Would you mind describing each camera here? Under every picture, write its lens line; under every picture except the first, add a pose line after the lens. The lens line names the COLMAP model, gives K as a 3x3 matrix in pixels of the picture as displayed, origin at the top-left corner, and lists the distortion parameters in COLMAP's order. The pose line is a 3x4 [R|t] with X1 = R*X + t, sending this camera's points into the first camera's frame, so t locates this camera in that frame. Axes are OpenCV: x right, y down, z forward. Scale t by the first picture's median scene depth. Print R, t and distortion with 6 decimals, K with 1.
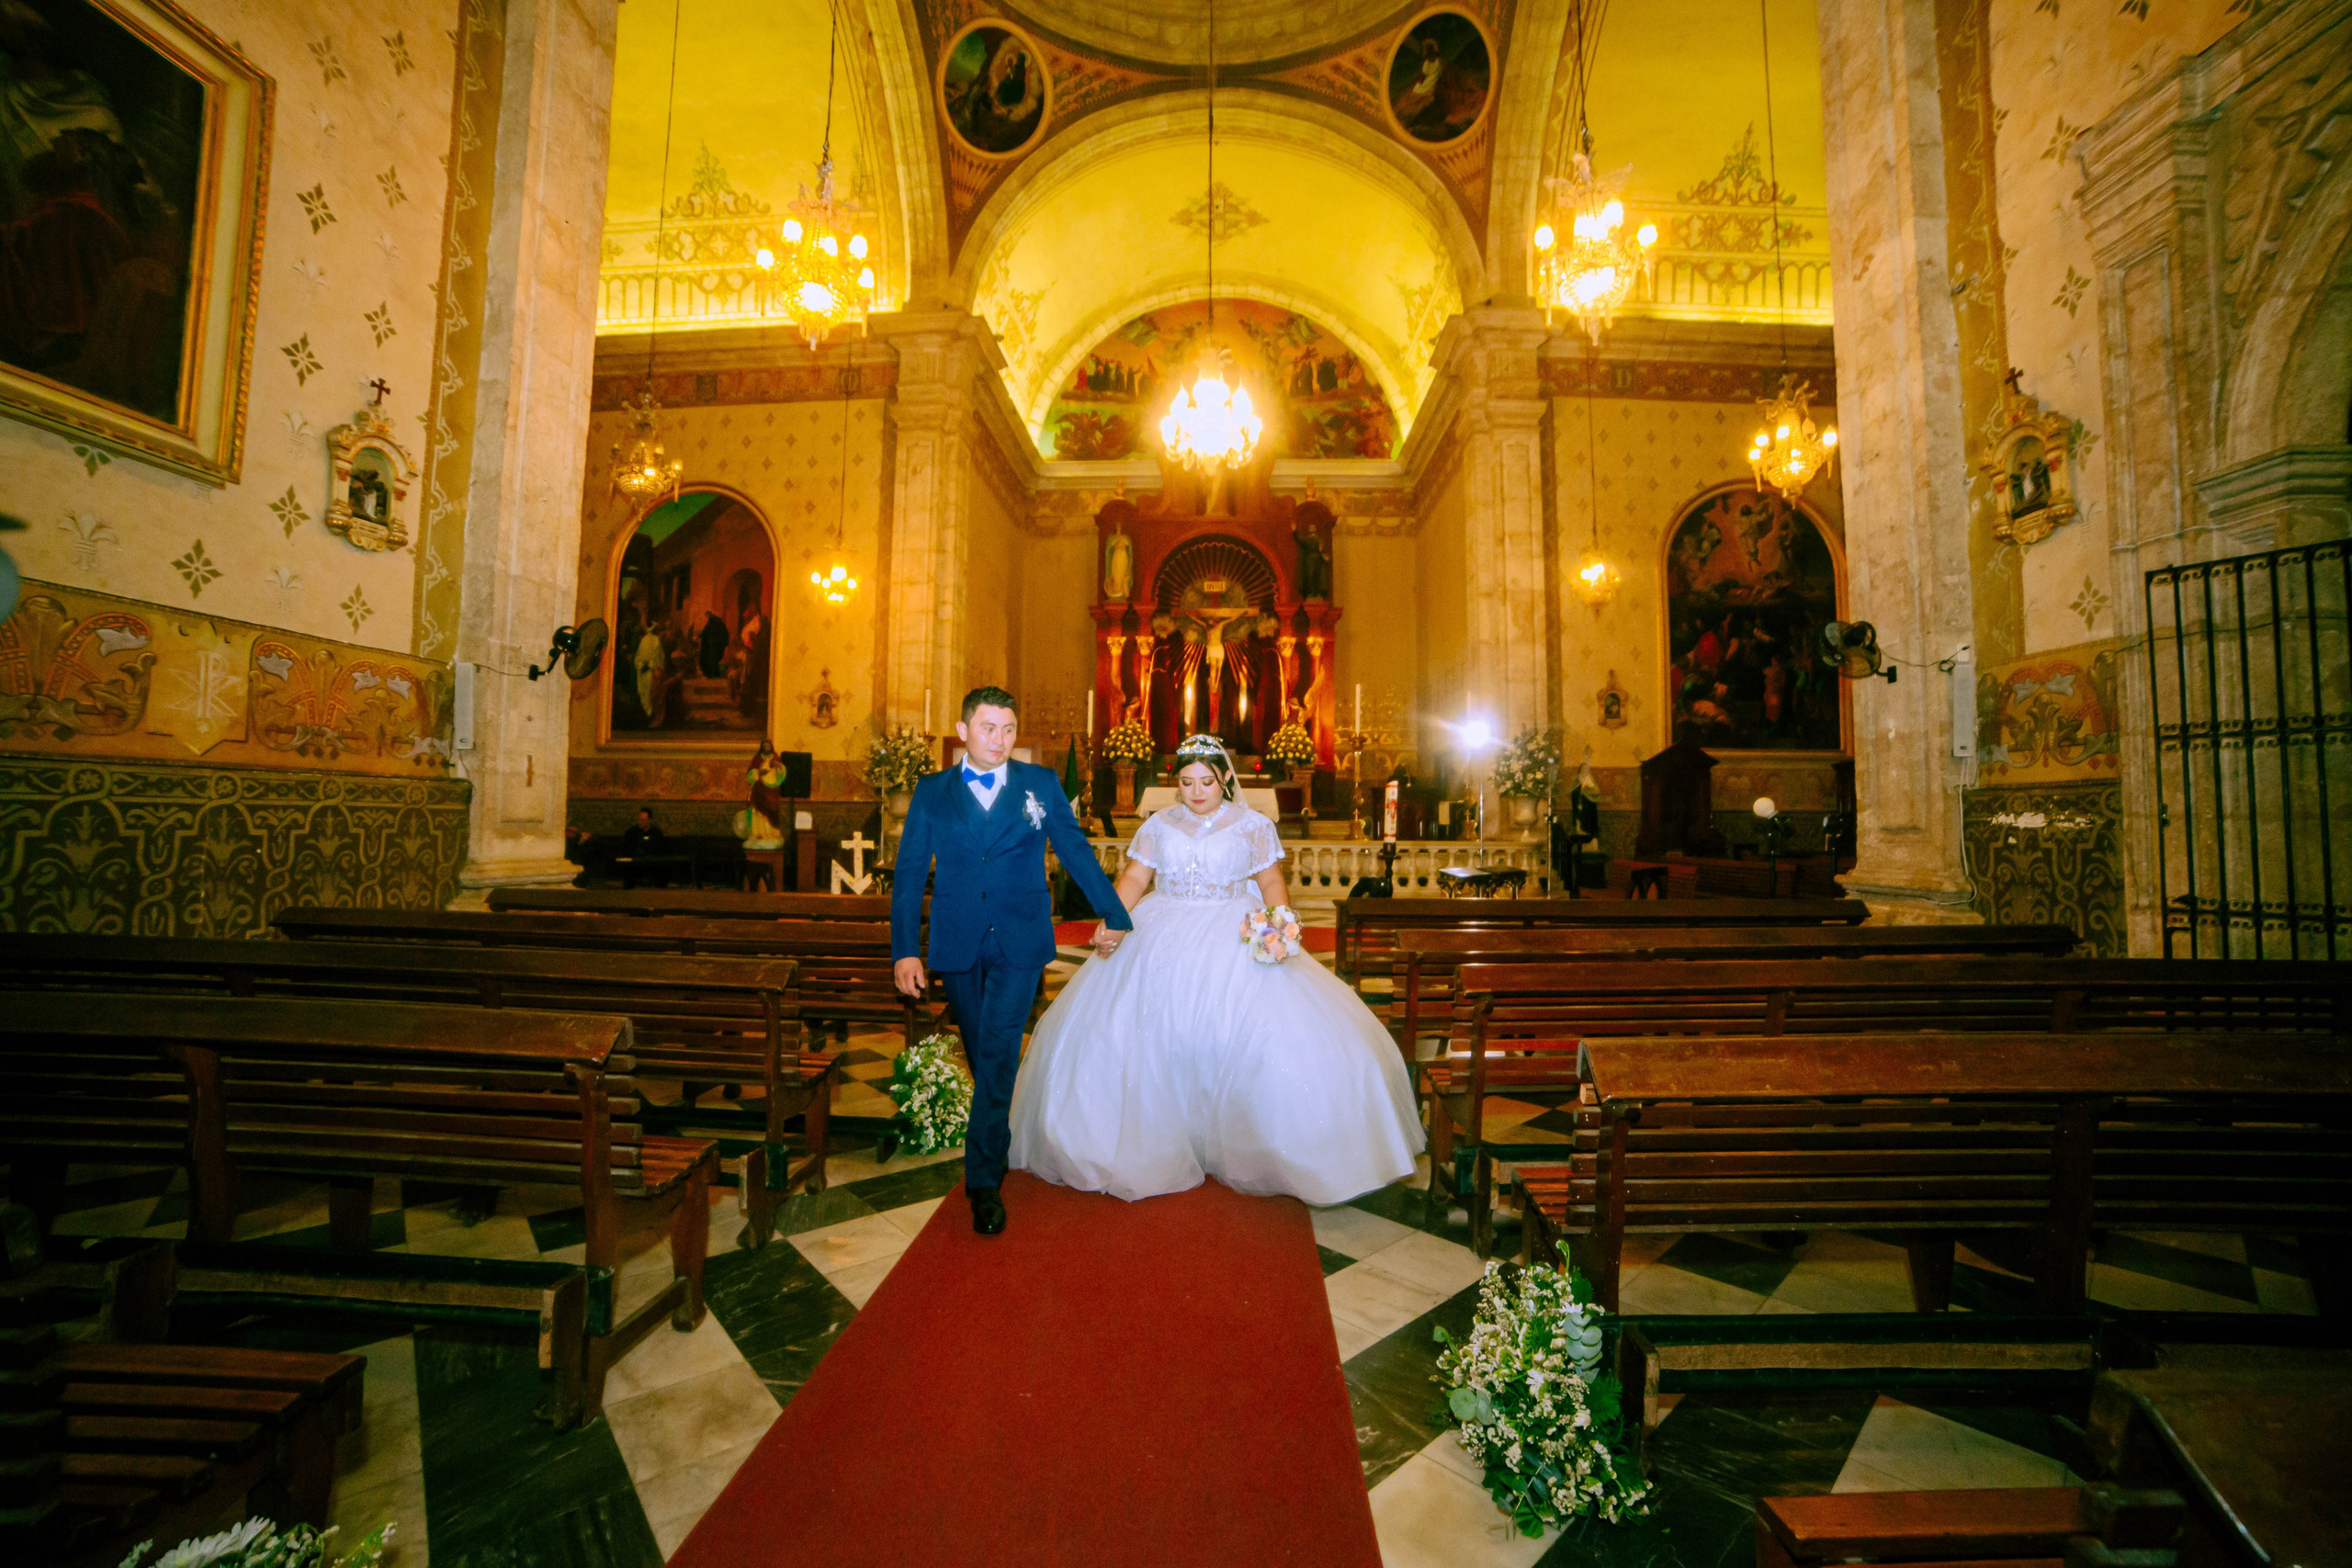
lens RADIAL K [[1012.4, 0, 1177.0], [0, 1012.4, 769.6], [0, 0, 1]] dist [-0.103486, 0.036389]
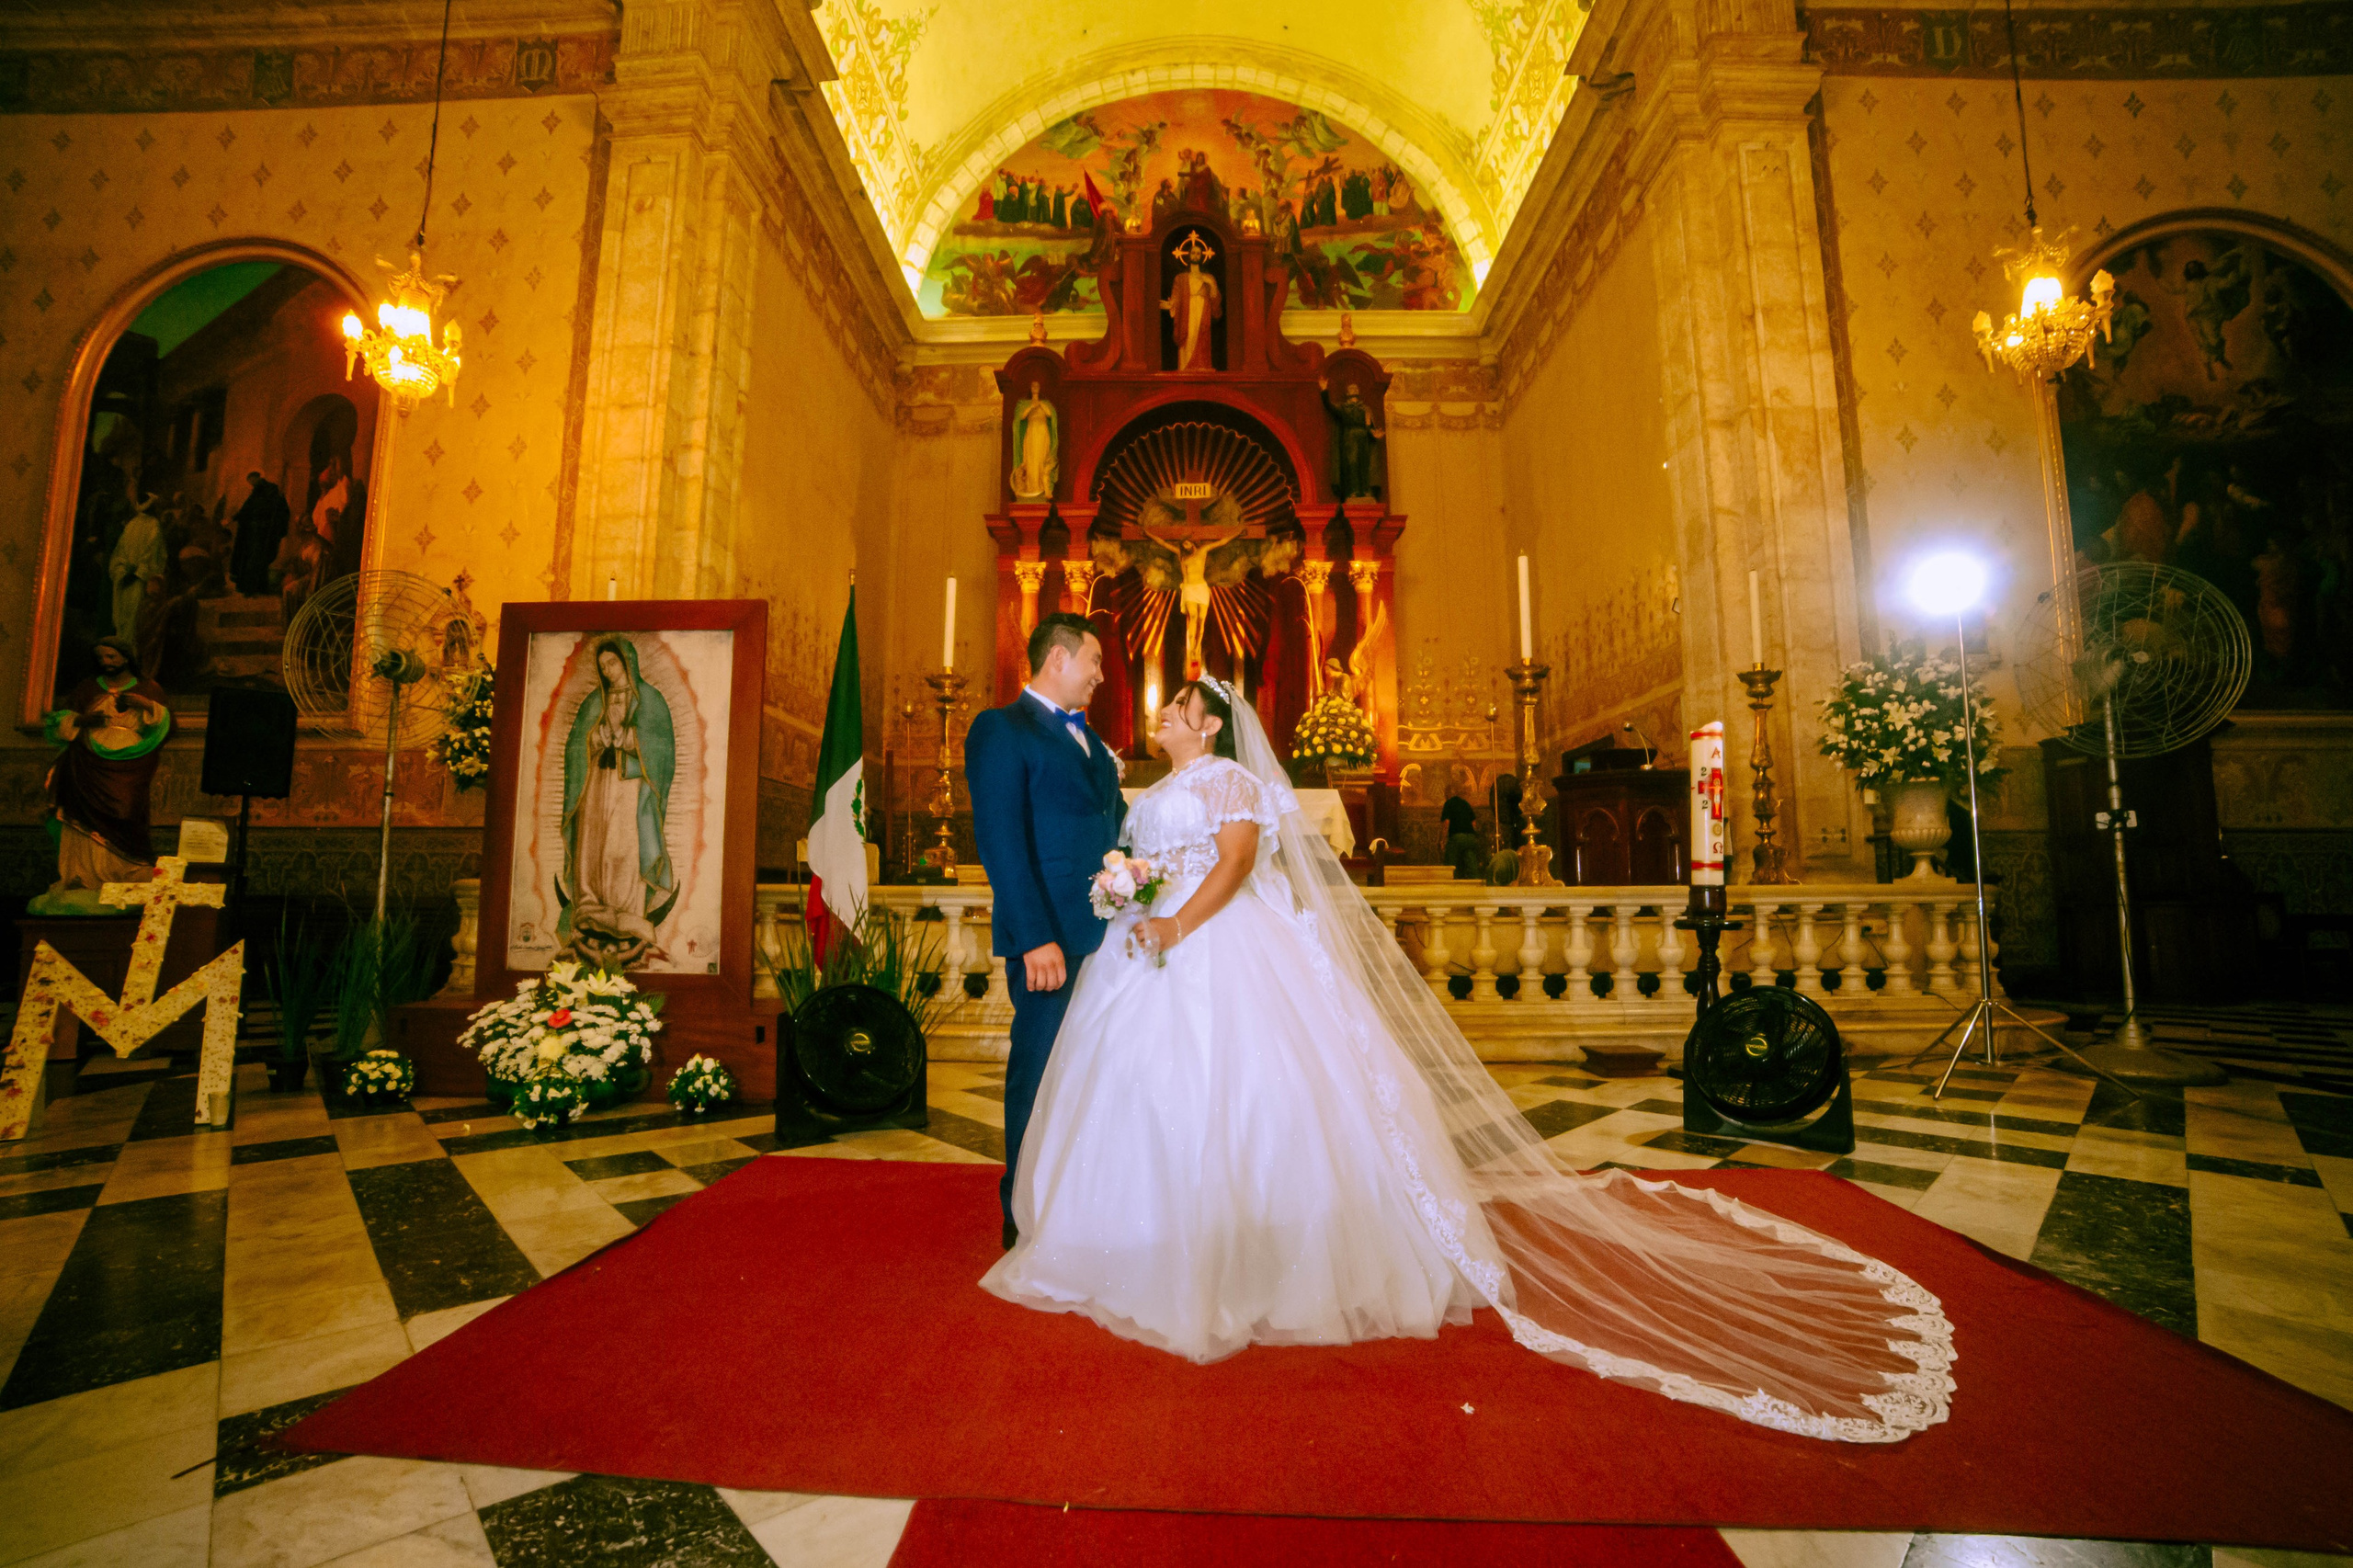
lens RADIAL K [[1029.3, 0, 1146.2], [0, 1029.3, 794.9], [0, 0, 1]] dist [-0.104399, 0.036523]
pose [[0.999850, -0.006249, 0.016165, -0.002701], [0.007050, 0.998727, -0.049951, 0.042557], [-0.015832, 0.050058, 0.998621, 0.481983]]
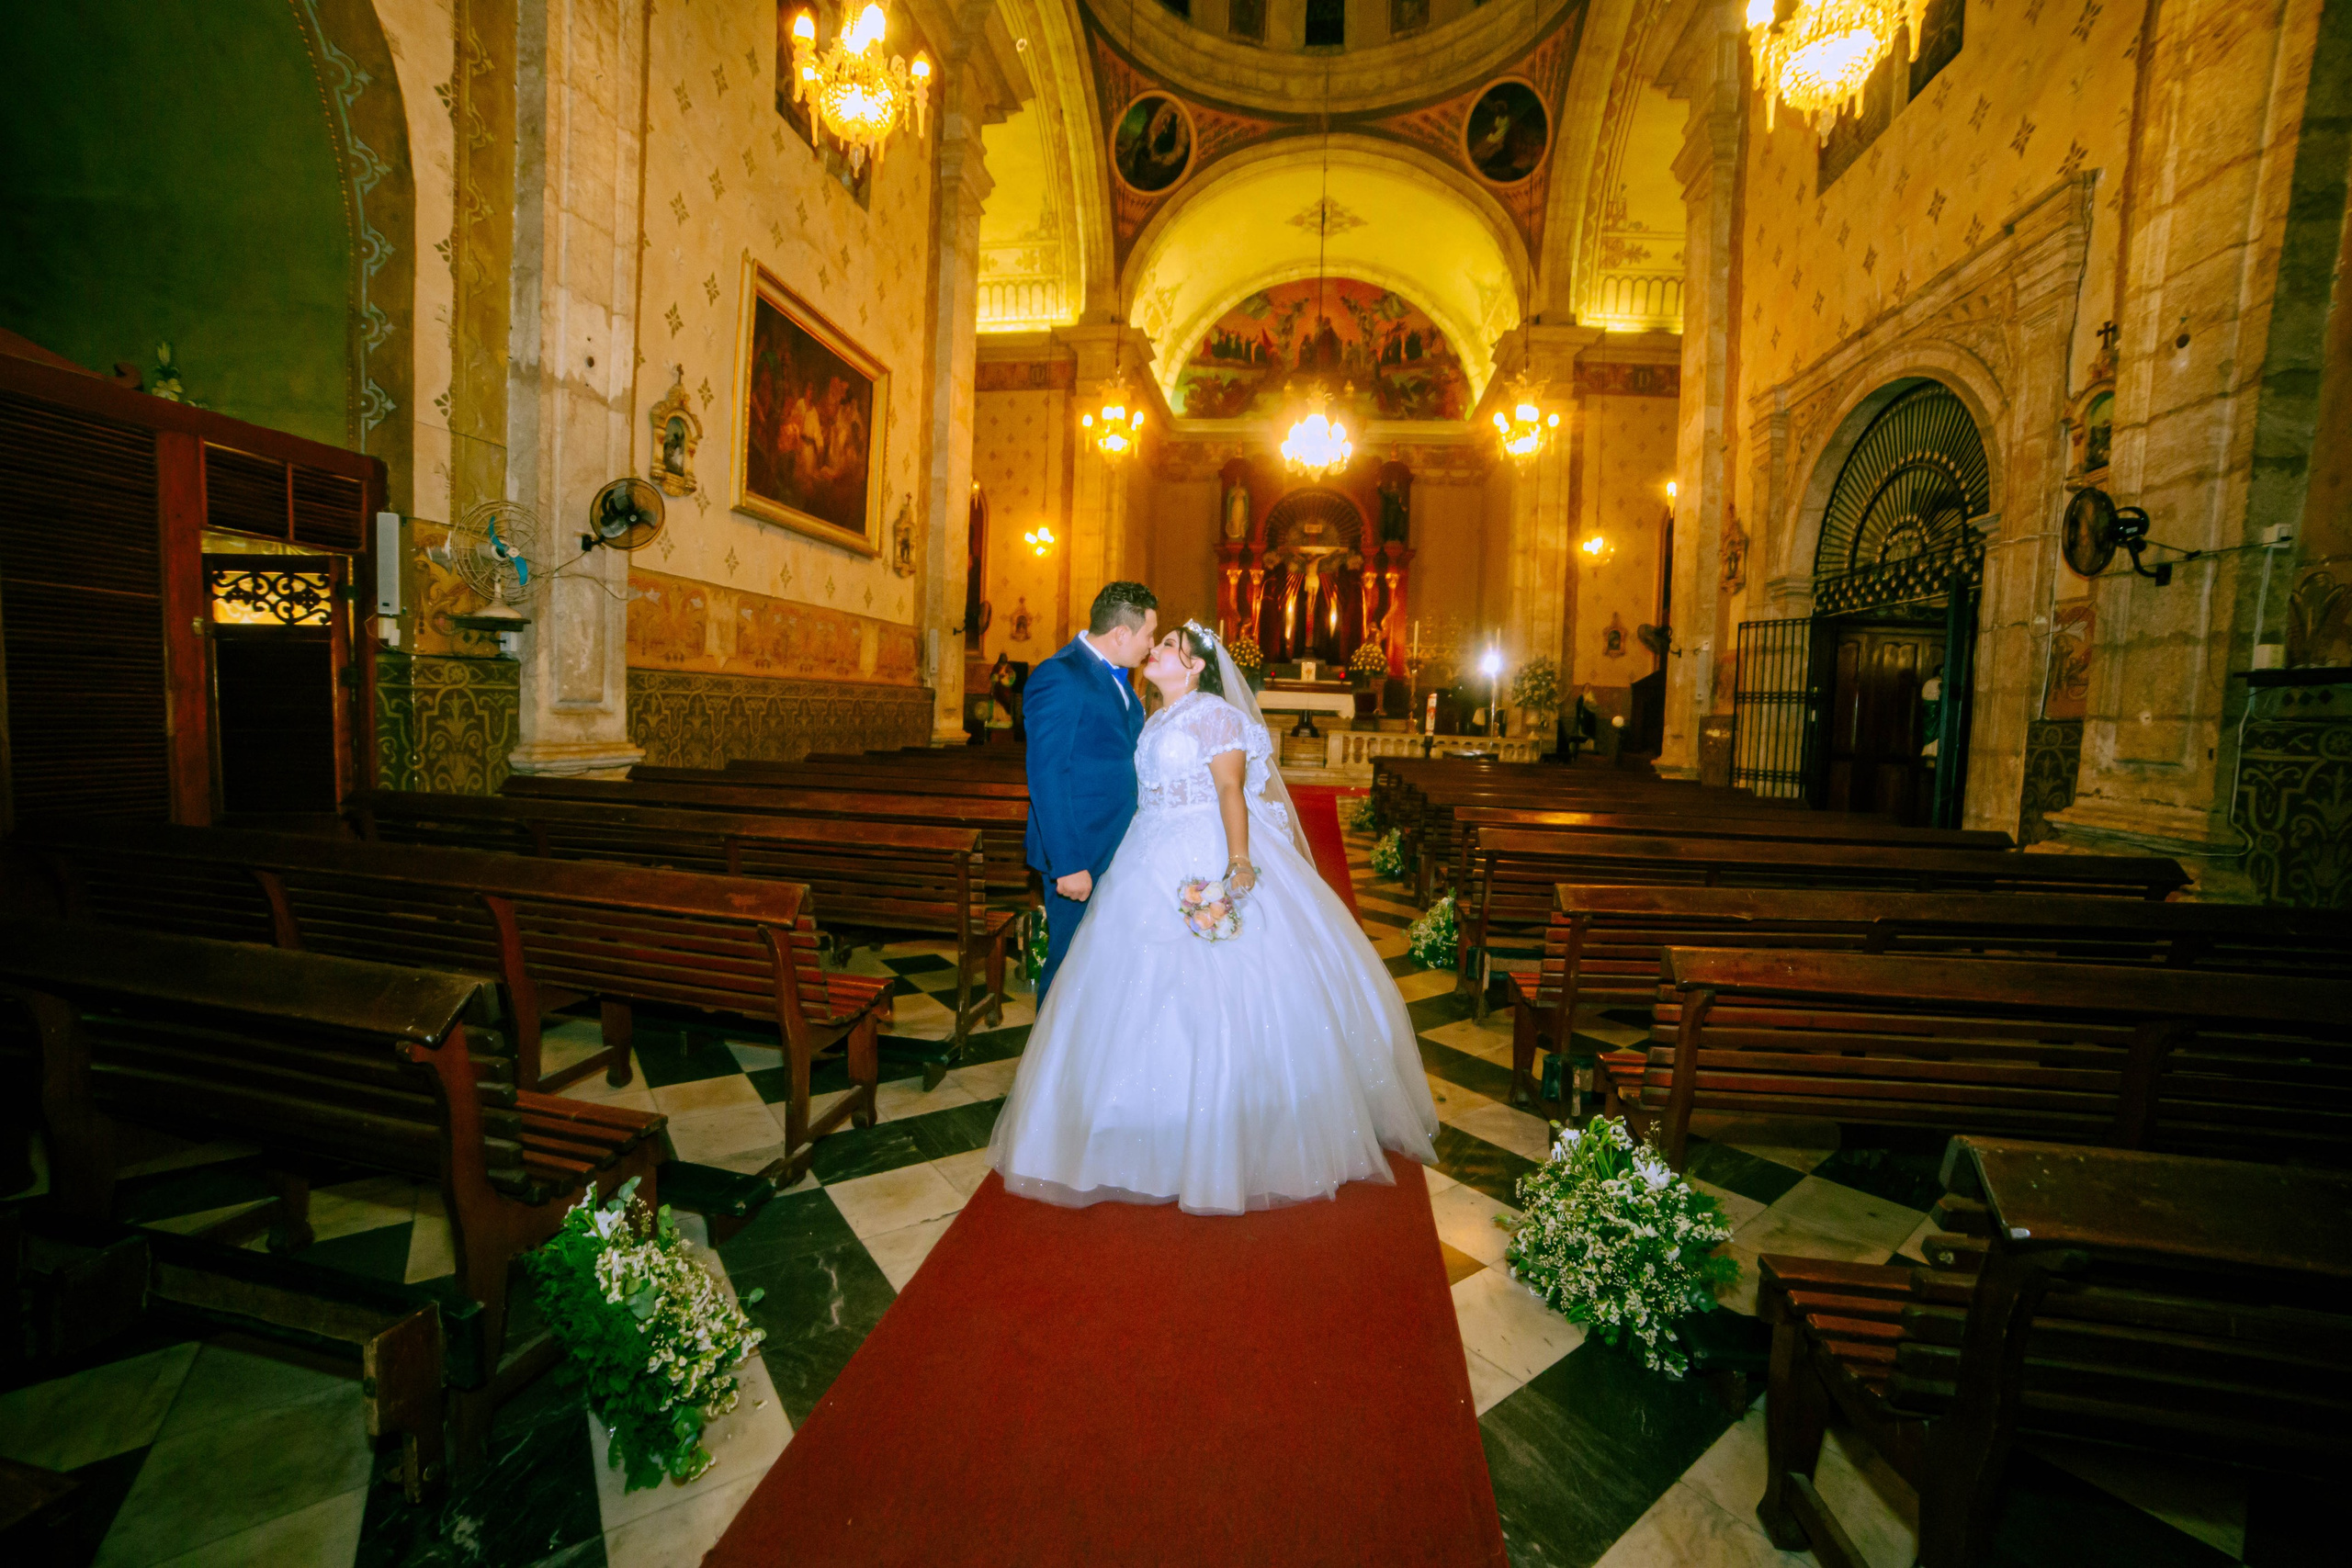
lens RADIAL K [[1105.7, 0, 1150.7], [0, 1105.7, 747.4], [0, 0, 1]] dist [-0.070059, -0.000243]
pose [[0.994867, 0.031875, -0.096041, -0.028396], [-0.023759, 0.996140, 0.084499, -0.028098], [0.098364, -0.081783, 0.991784, -0.478444]]
